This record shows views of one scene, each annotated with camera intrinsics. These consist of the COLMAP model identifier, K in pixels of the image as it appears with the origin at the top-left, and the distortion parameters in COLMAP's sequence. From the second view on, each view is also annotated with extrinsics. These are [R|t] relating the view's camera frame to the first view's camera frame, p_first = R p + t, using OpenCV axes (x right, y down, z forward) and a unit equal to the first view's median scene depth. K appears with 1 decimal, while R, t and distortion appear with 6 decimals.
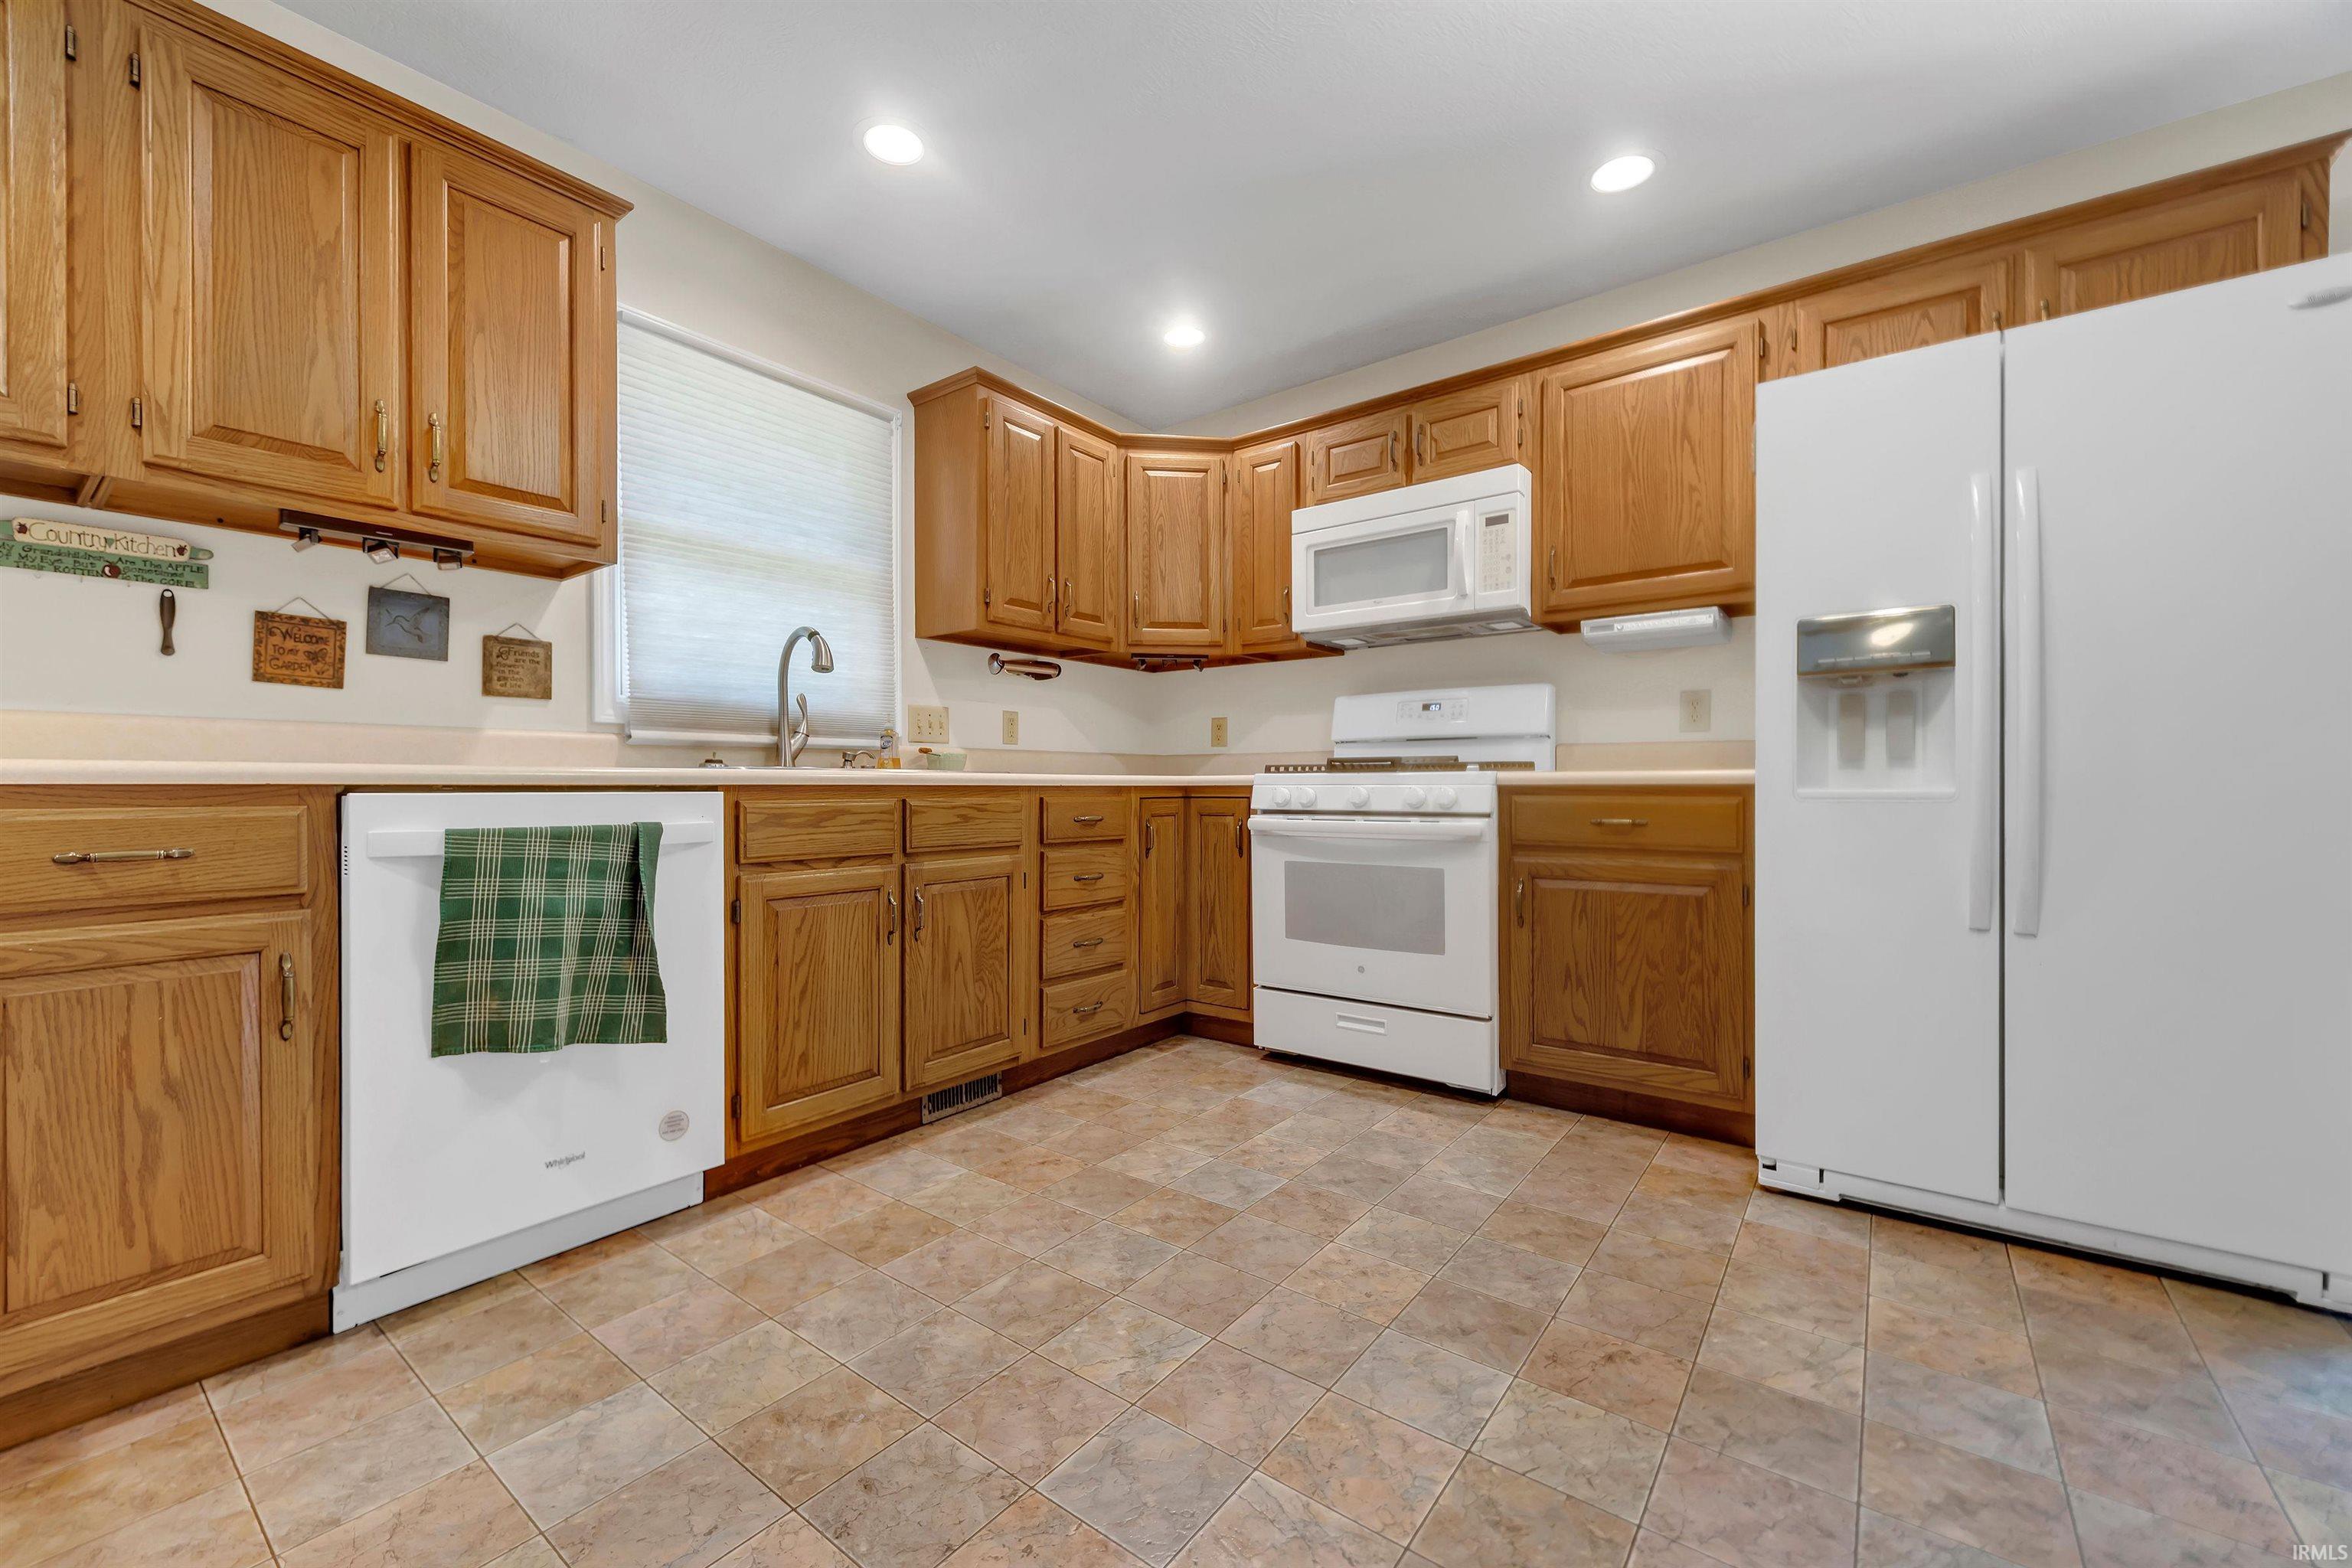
lens RADIAL K [[942.9, 0, 1129.0], [0, 942.9, 801.3], [0, 0, 1]] dist [0.009057, -0.000402]
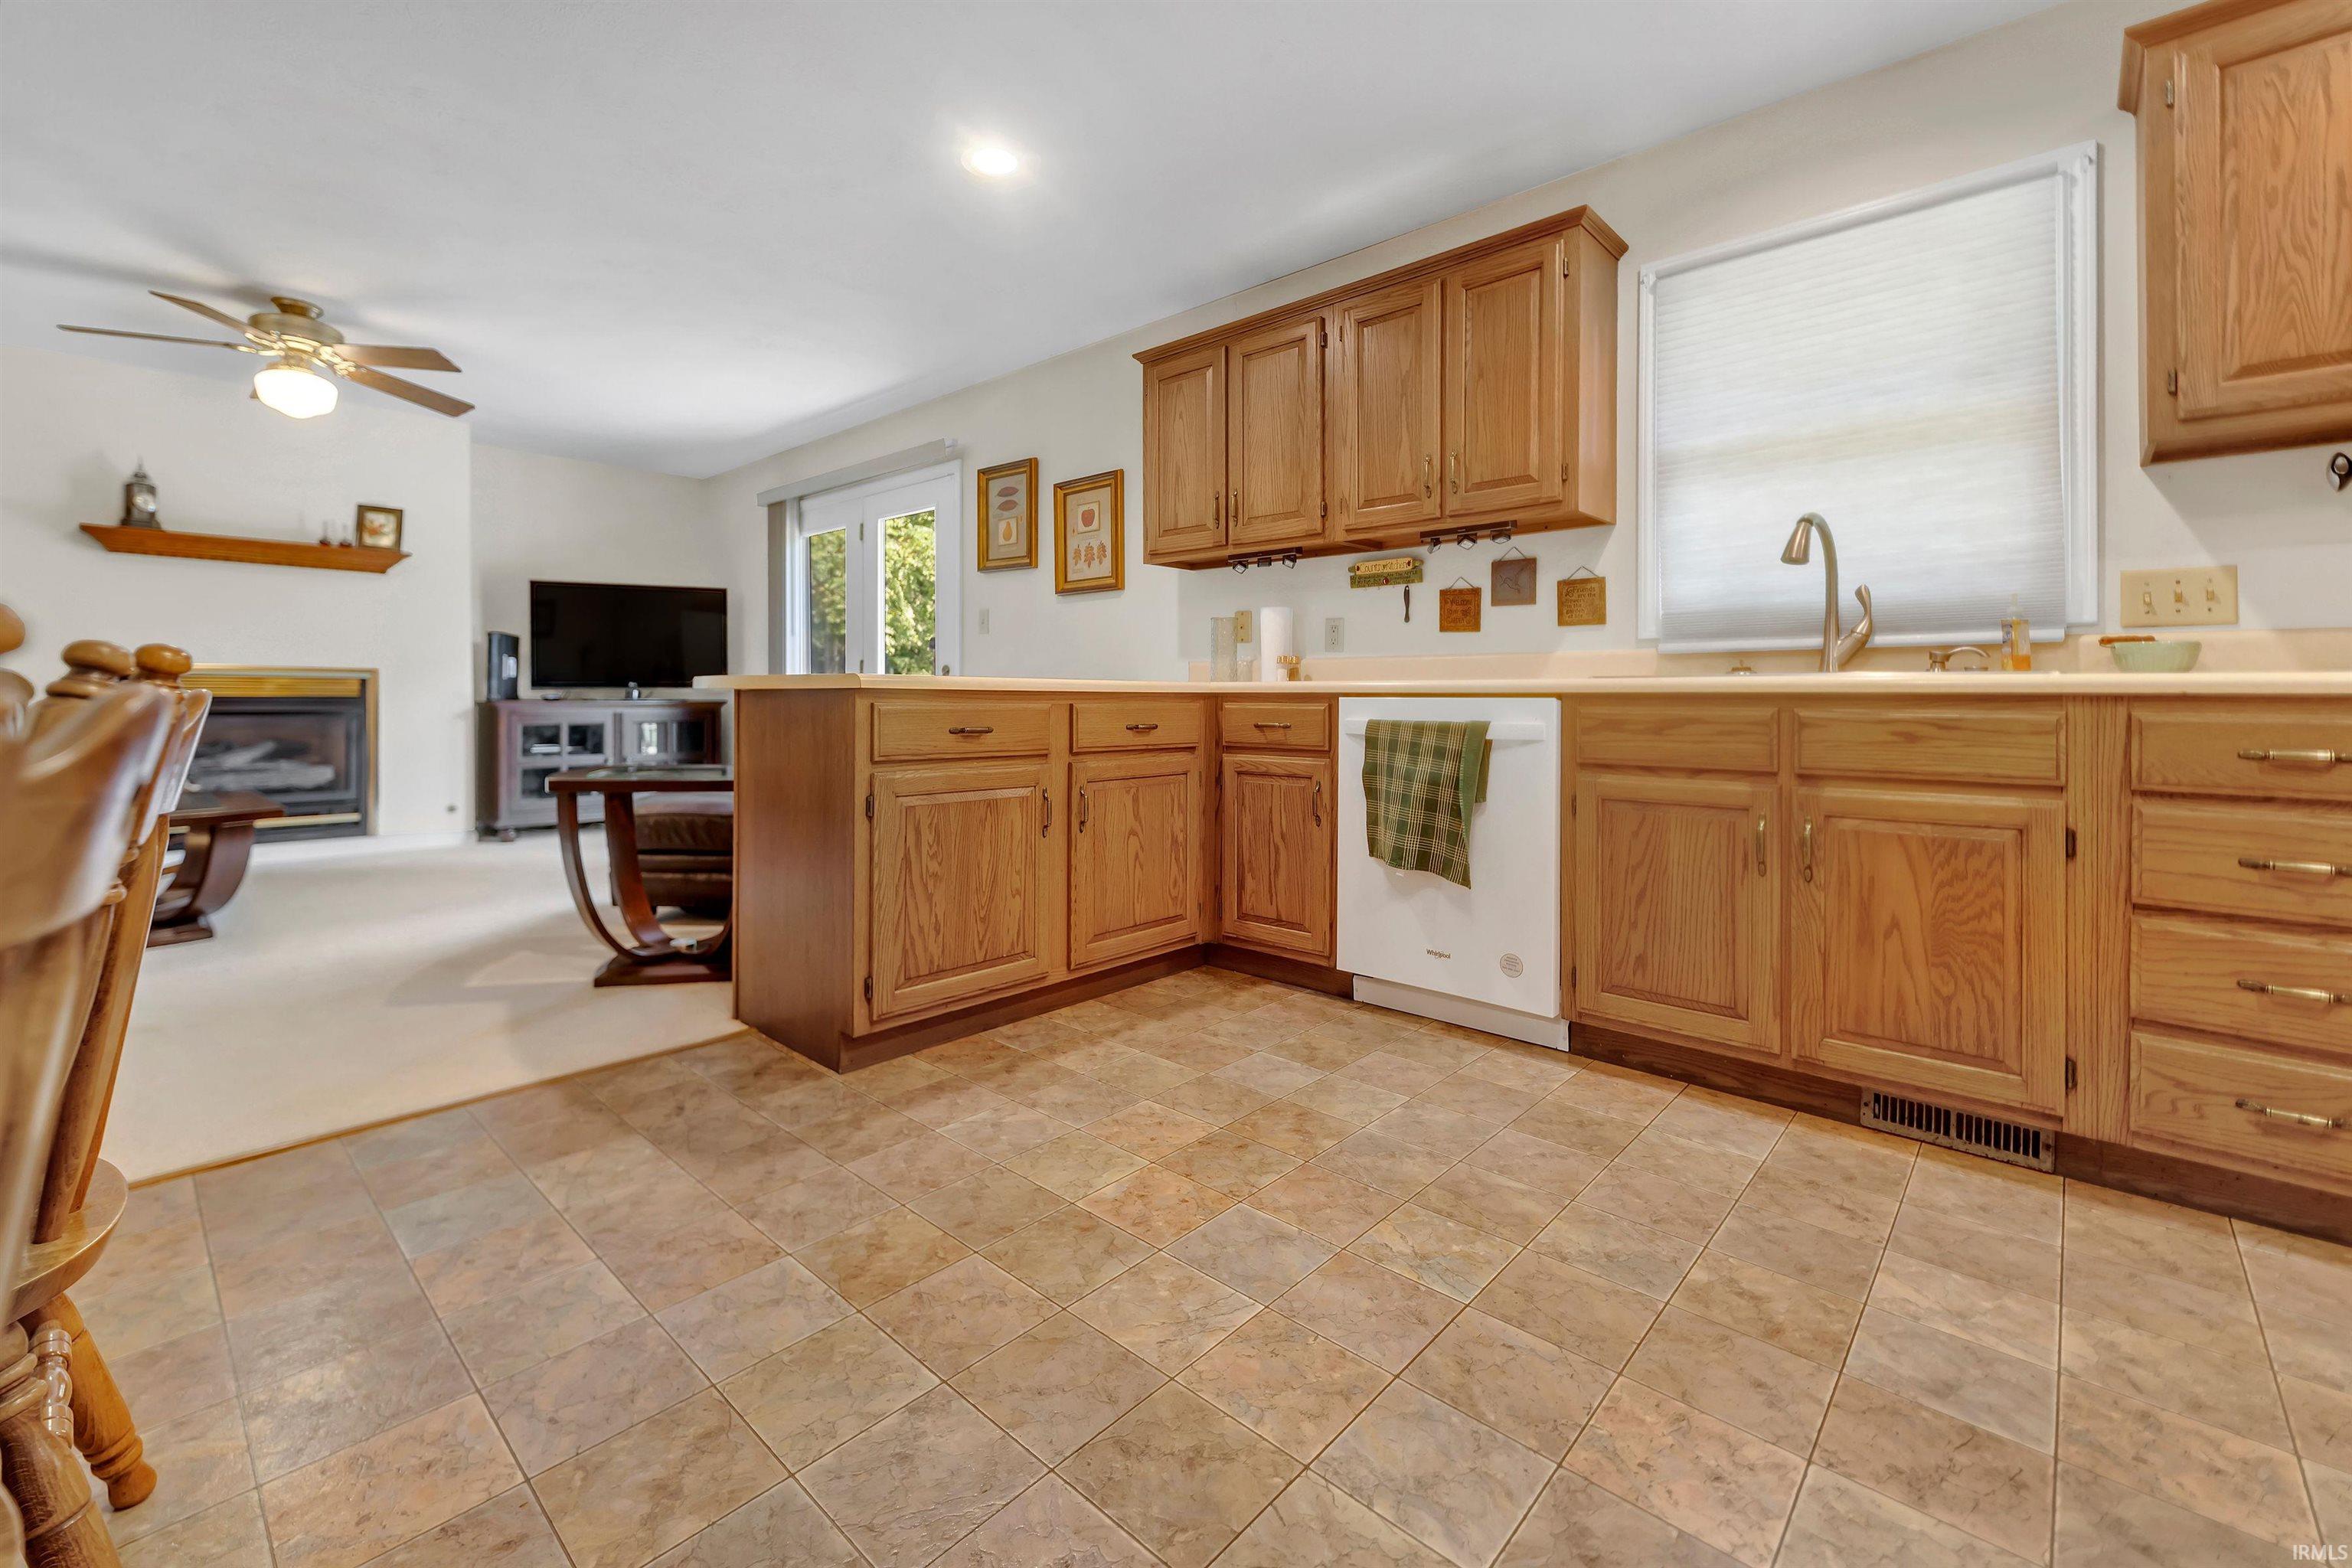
lens RADIAL K [[942.9, 0, 1136.1], [0, 942.9, 727.9], [0, 0, 1]] dist [0.009057, -0.000402]
pose [[-0.072185, 0.033485, -0.996829, 0.710309], [-0.019359, 0.999201, 0.034967, -0.004158], [0.997203, 0.021822, -0.071479, 0.528959]]
